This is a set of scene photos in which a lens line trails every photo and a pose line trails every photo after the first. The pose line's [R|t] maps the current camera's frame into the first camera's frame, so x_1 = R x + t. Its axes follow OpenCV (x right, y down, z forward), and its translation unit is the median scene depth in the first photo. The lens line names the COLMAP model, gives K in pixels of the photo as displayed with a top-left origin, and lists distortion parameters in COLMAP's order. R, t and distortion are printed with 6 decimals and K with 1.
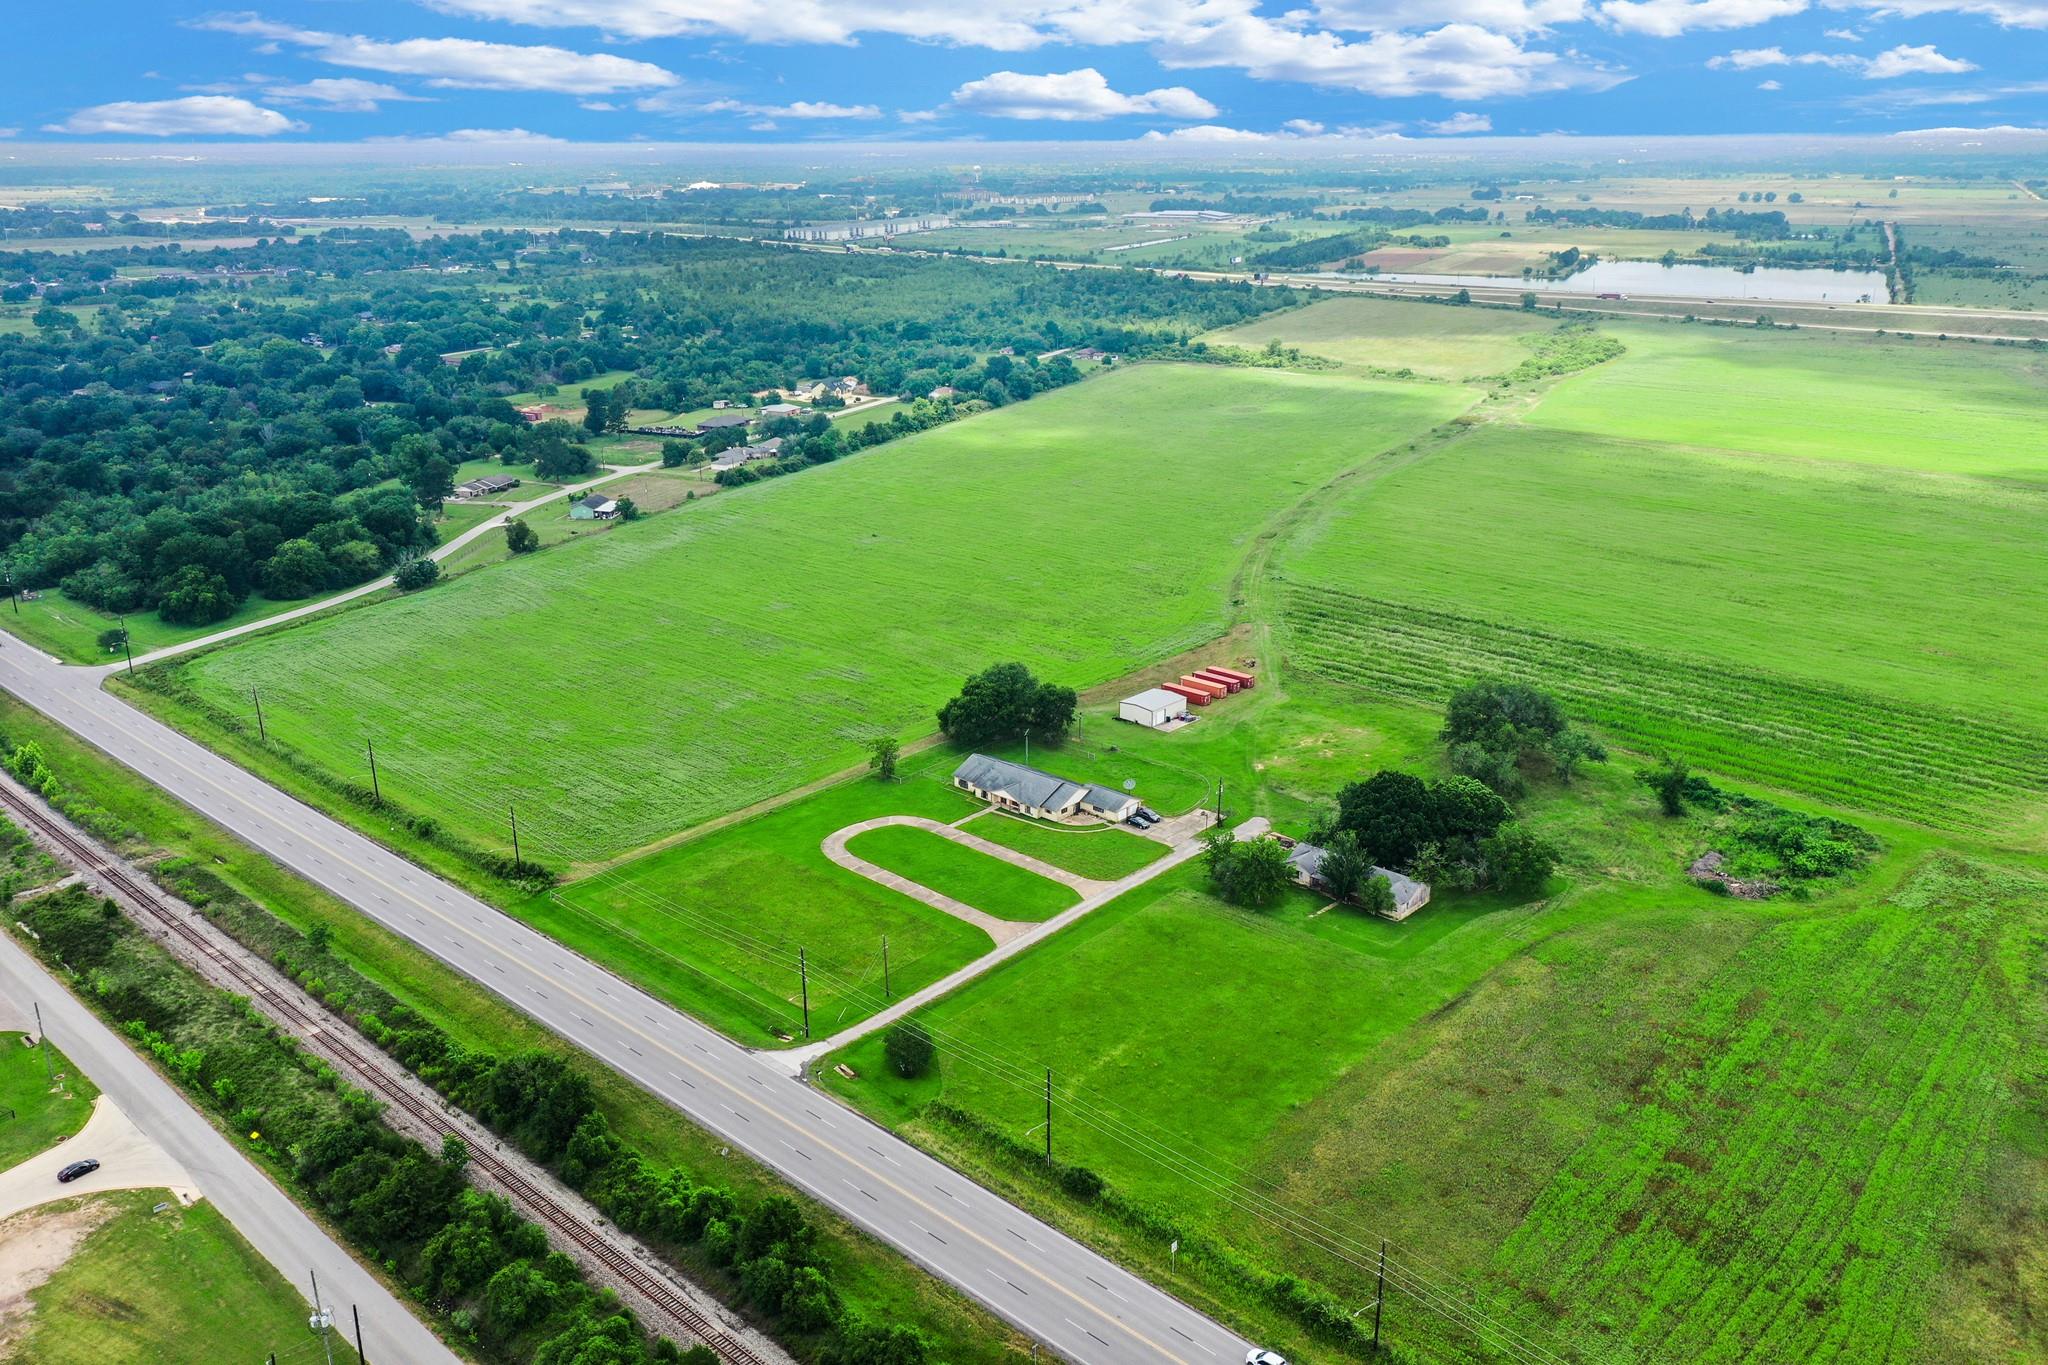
lens RADIAL K [[1627.9, 0, 1012.2], [0, 1627.9, 686.0], [0, 0, 1]] dist [0.024645, -0.003949]
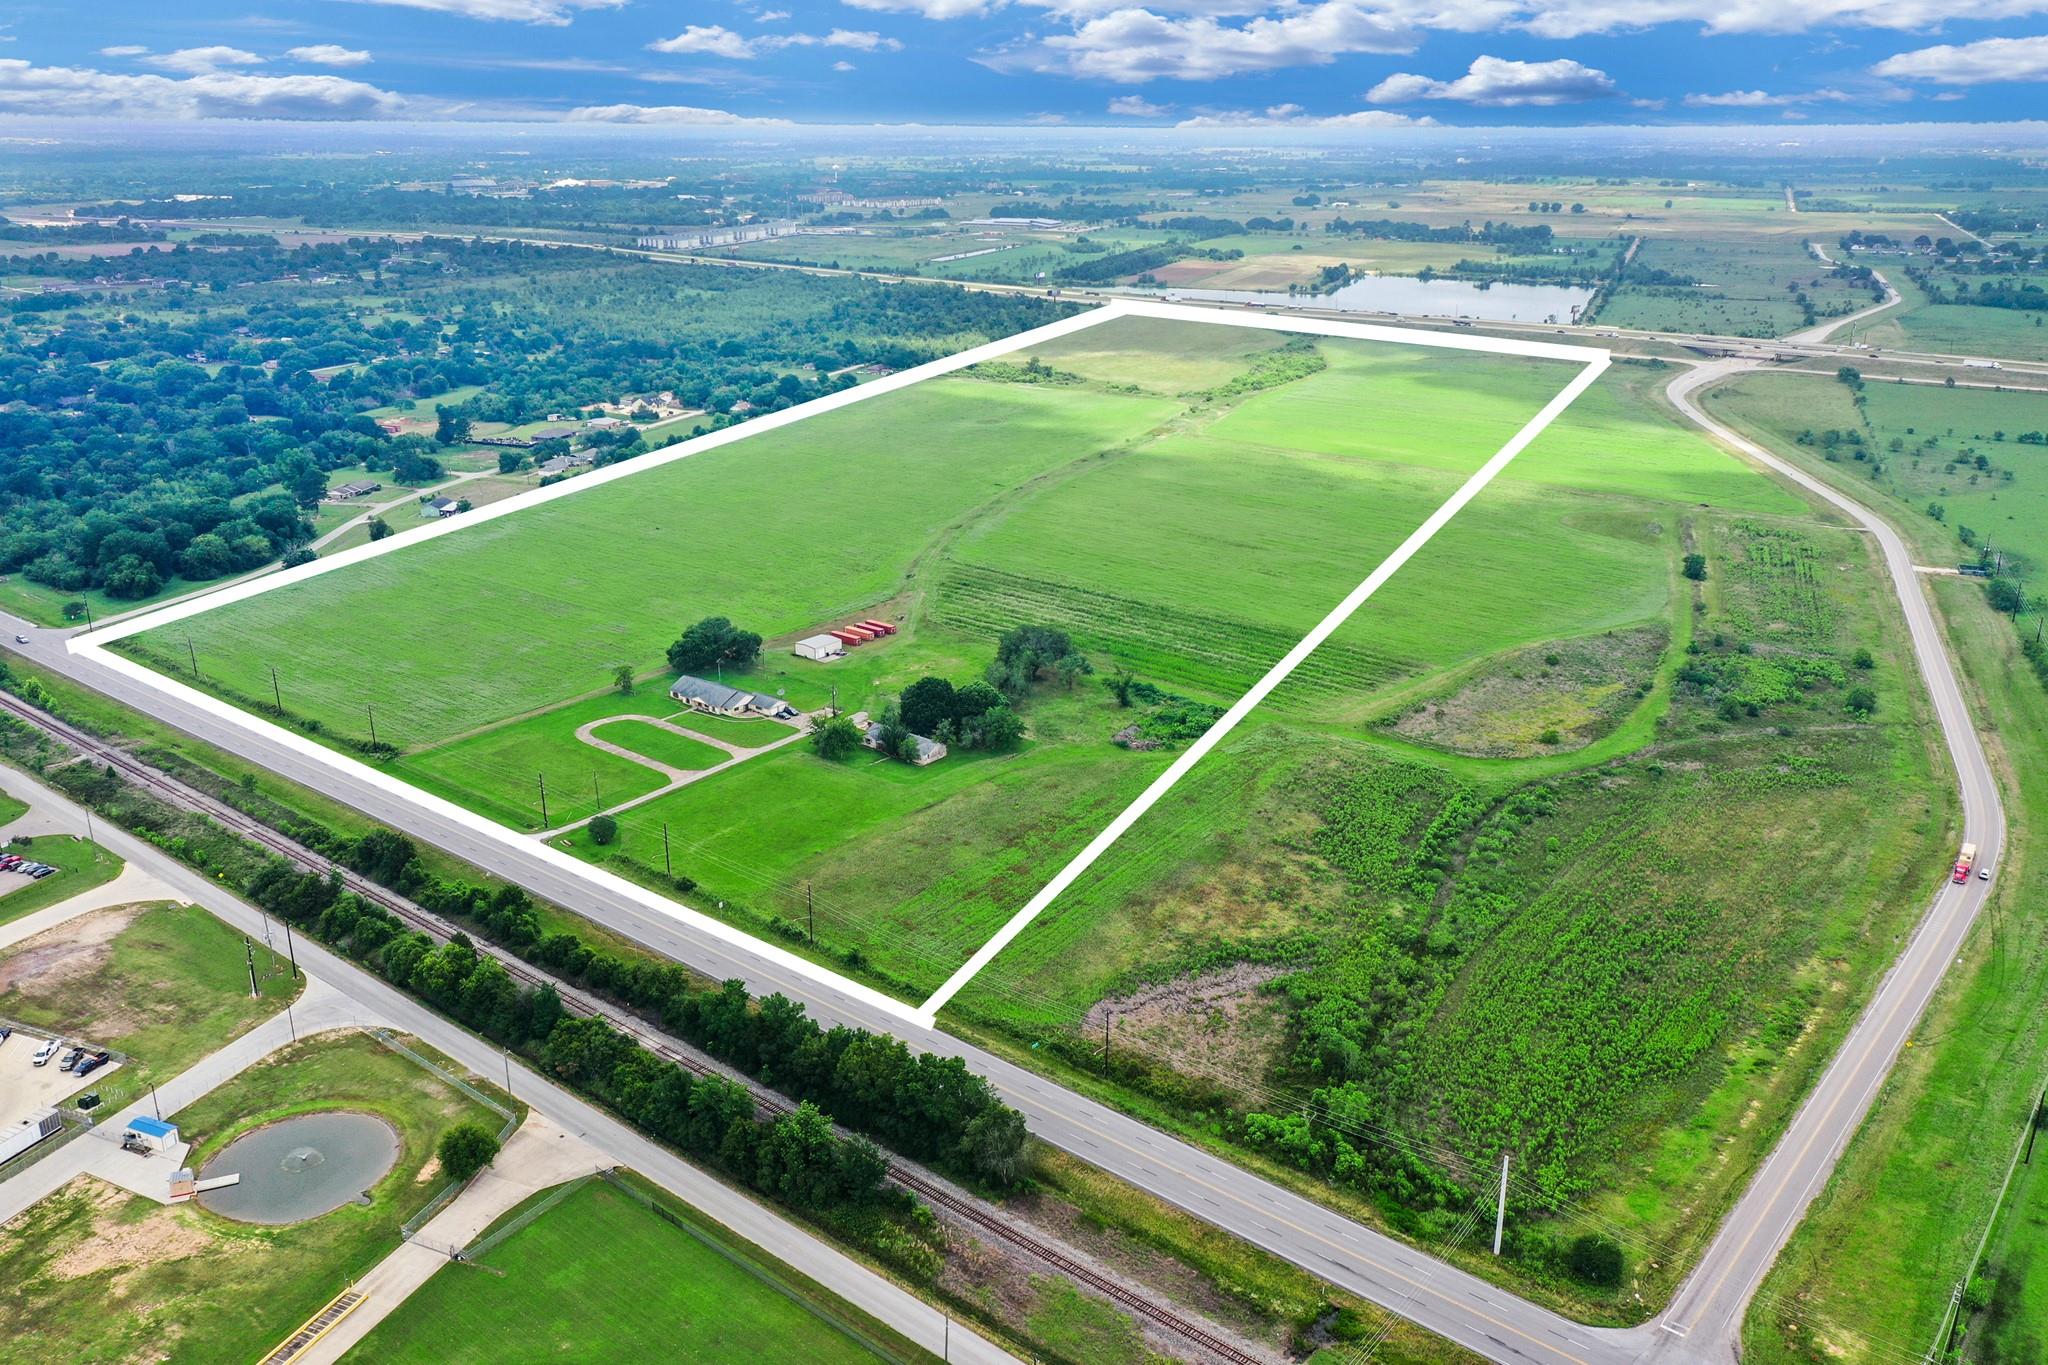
lens RADIAL K [[1637.5, 0, 1002.0], [0, 1637.5, 646.7], [0, 0, 1]] dist [0.029408, -0.005414]
pose [[0.997997, -0.010979, 0.062295, 0.151998], [0.011827, 0.999842, -0.013255, 0.033046], [-0.062140, 0.013965, 0.997970, -0.465119]]
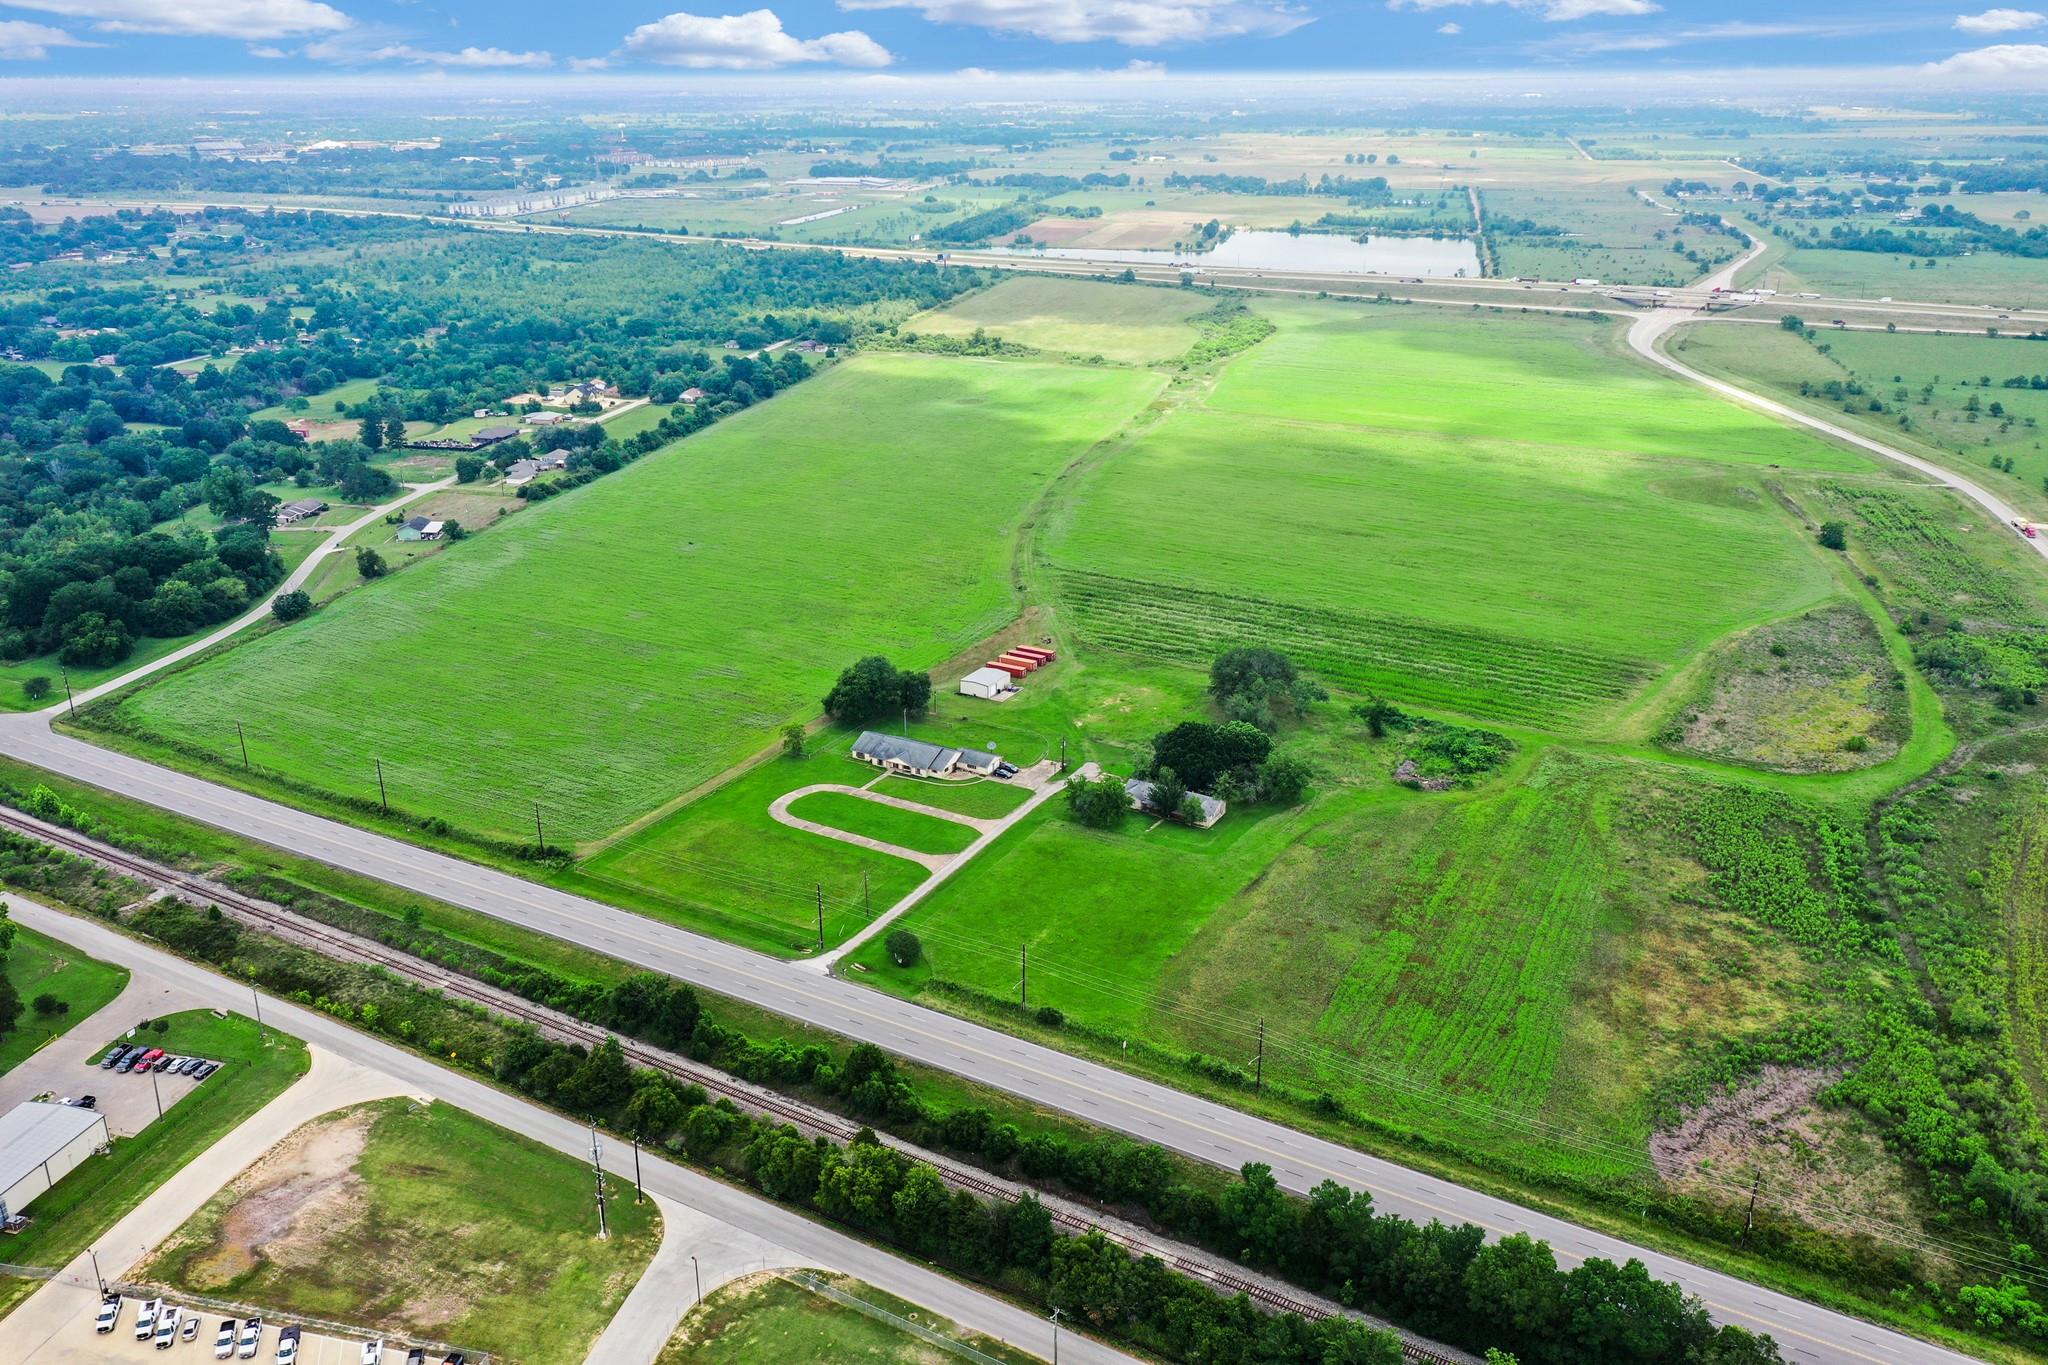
lens RADIAL K [[1627.9, 0, 1012.2], [0, 1627.9, 686.0], [0, 0, 1]] dist [0.024645, -0.003949]
pose [[0.976800, -0.072953, 0.201346, -0.142094], [0.066262, 0.997009, 0.039782, -0.031883], [-0.203646, -0.025518, 0.978712, -0.236923]]
